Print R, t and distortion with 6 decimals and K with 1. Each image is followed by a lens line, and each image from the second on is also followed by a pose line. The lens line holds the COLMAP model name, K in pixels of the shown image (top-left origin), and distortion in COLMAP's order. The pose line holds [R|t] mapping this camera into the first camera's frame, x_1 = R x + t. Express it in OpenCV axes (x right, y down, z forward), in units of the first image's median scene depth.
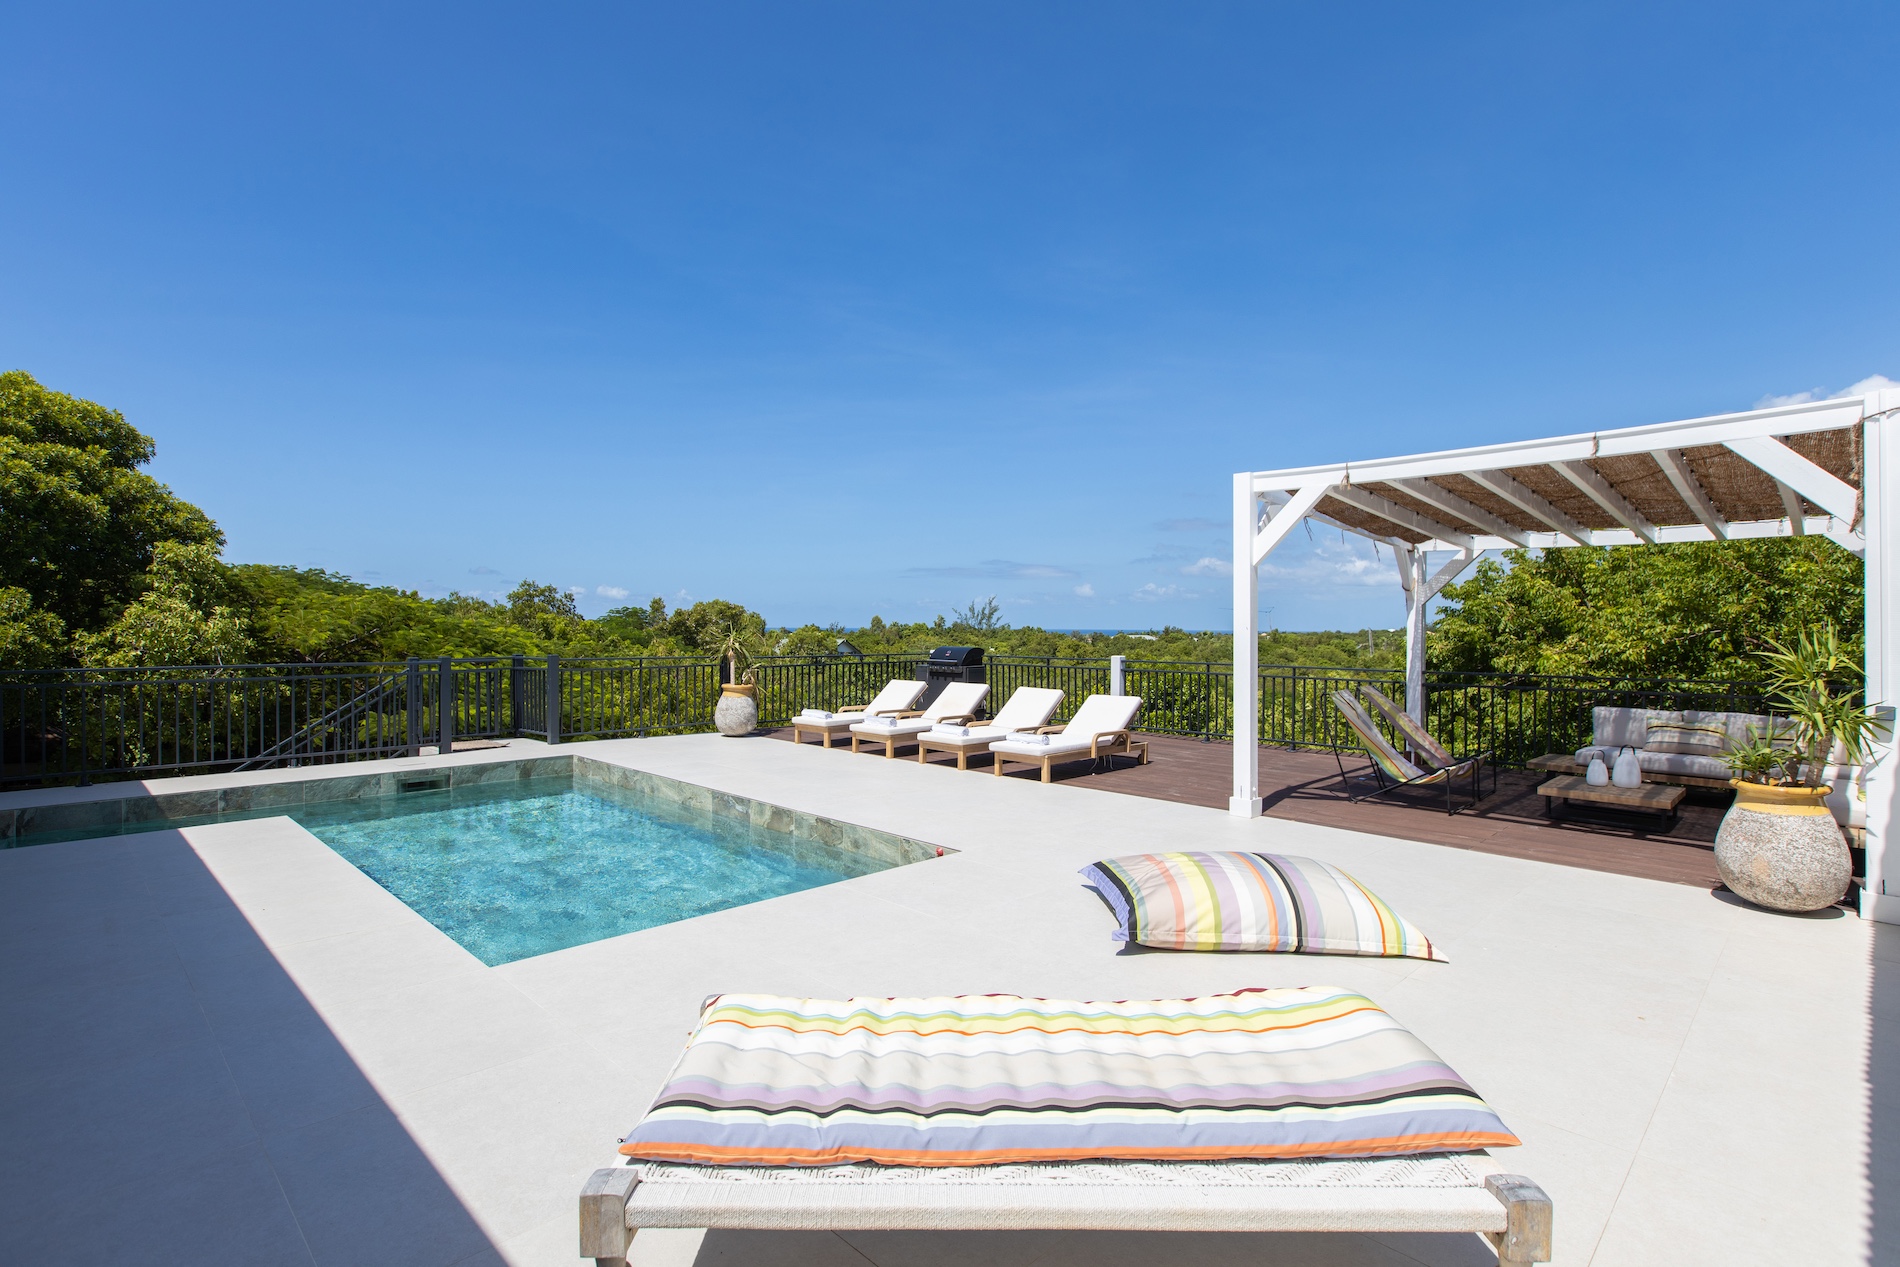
lens RADIAL K [[920.2, 0, 949.8], [0, 920.2, 657.8], [0, 0, 1]] dist [-0.003271, 0.000753]
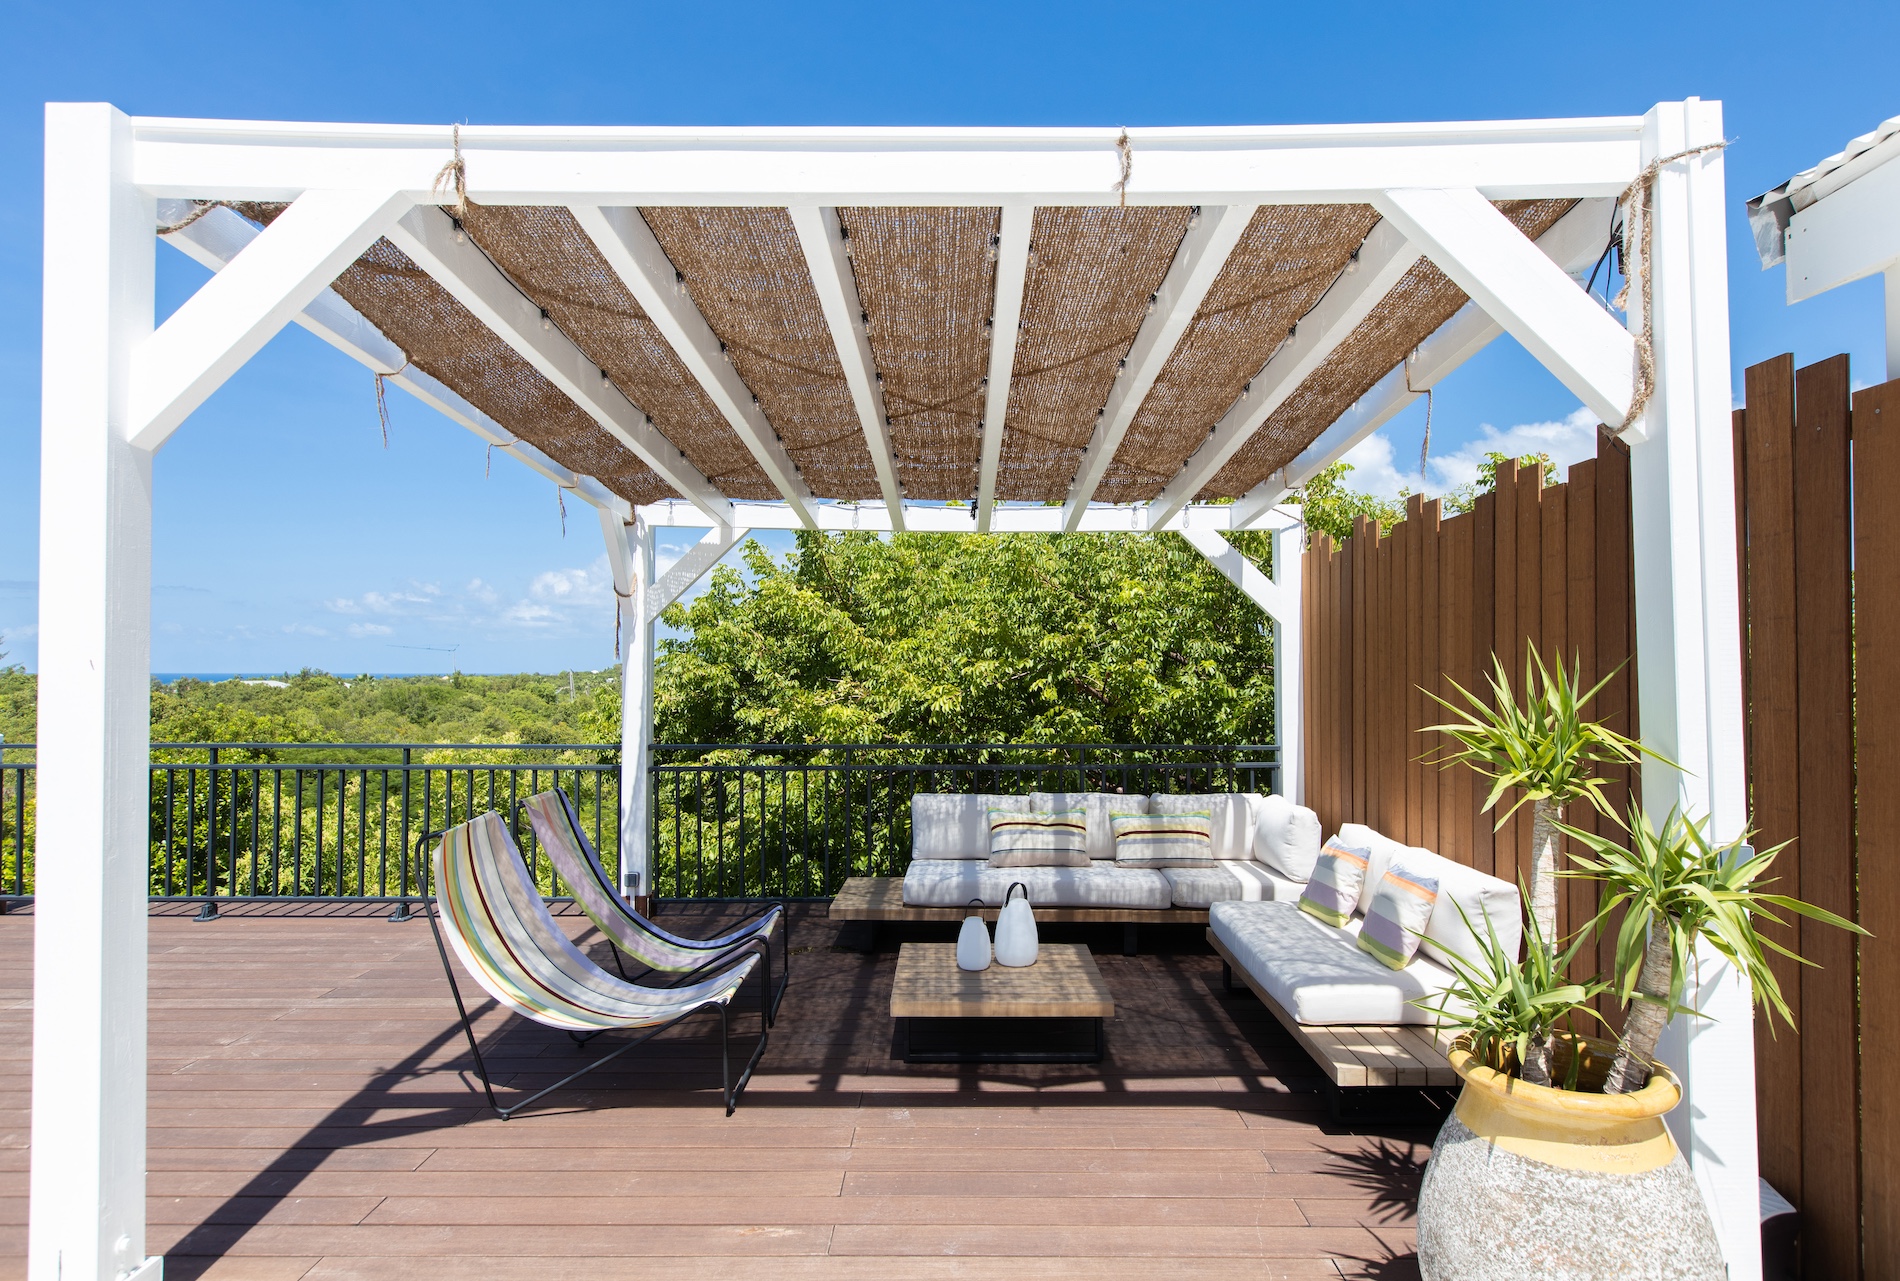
lens RADIAL K [[1055.7, 0, 956.4], [0, 1055.7, 647.1], [0, 0, 1]] dist [0.002220, -0.001073]
pose [[0.712507, 0.010487, 0.701587, 0.178601], [0.027390, 0.998710, -0.042745, -0.010521], [-0.701130, 0.049673, 0.711301, 0.374722]]
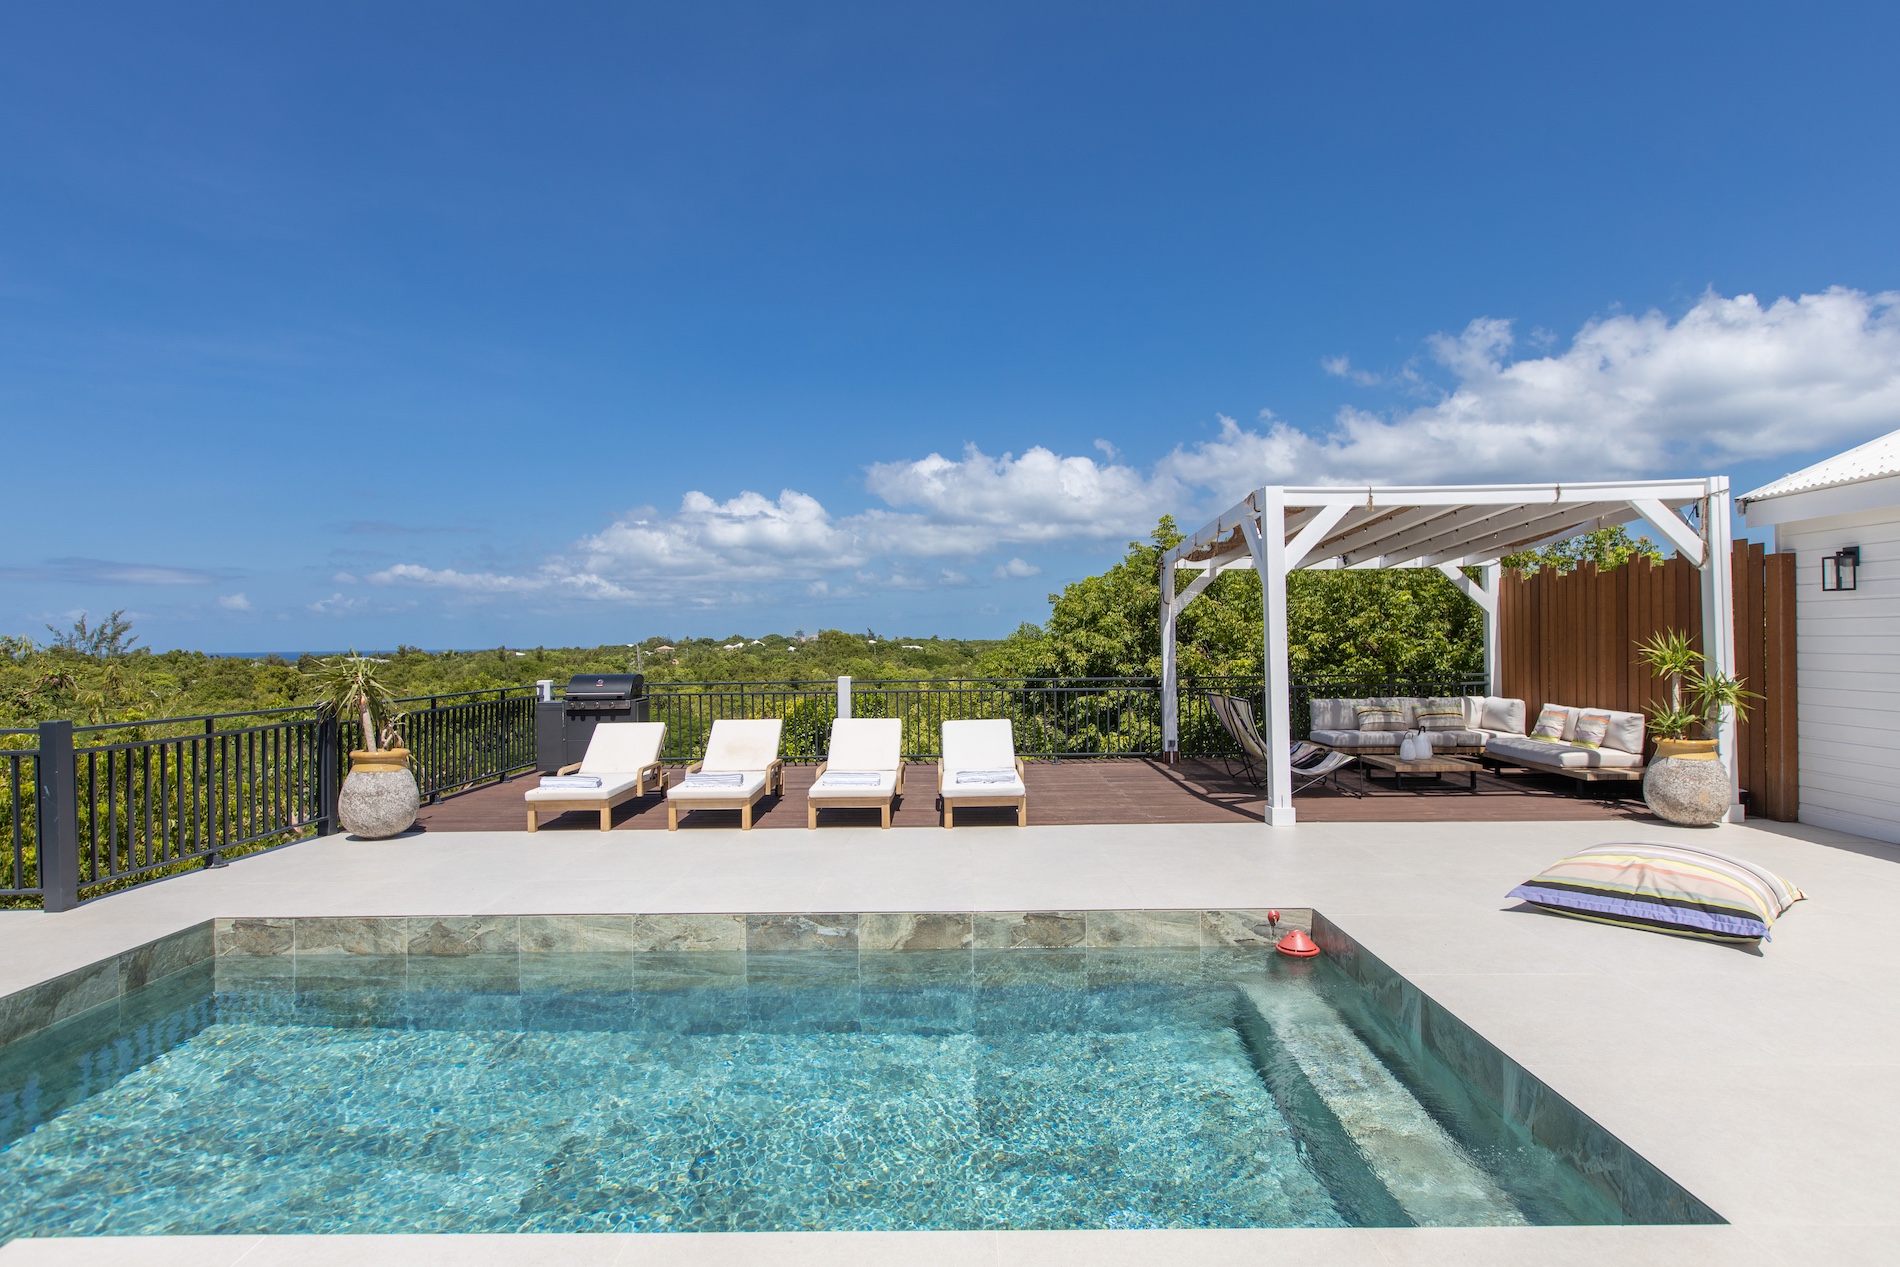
lens RADIAL K [[988.0, 0, 947.1], [0, 988.0, 639.4], [0, 0, 1]] dist [0.001657, -0.001605]
pose [[0.715956, -0.015020, 0.697984, -0.445639], [0.041504, 0.998916, -0.021077, -0.015272], [-0.696911, 0.044059, 0.715803, 0.302561]]
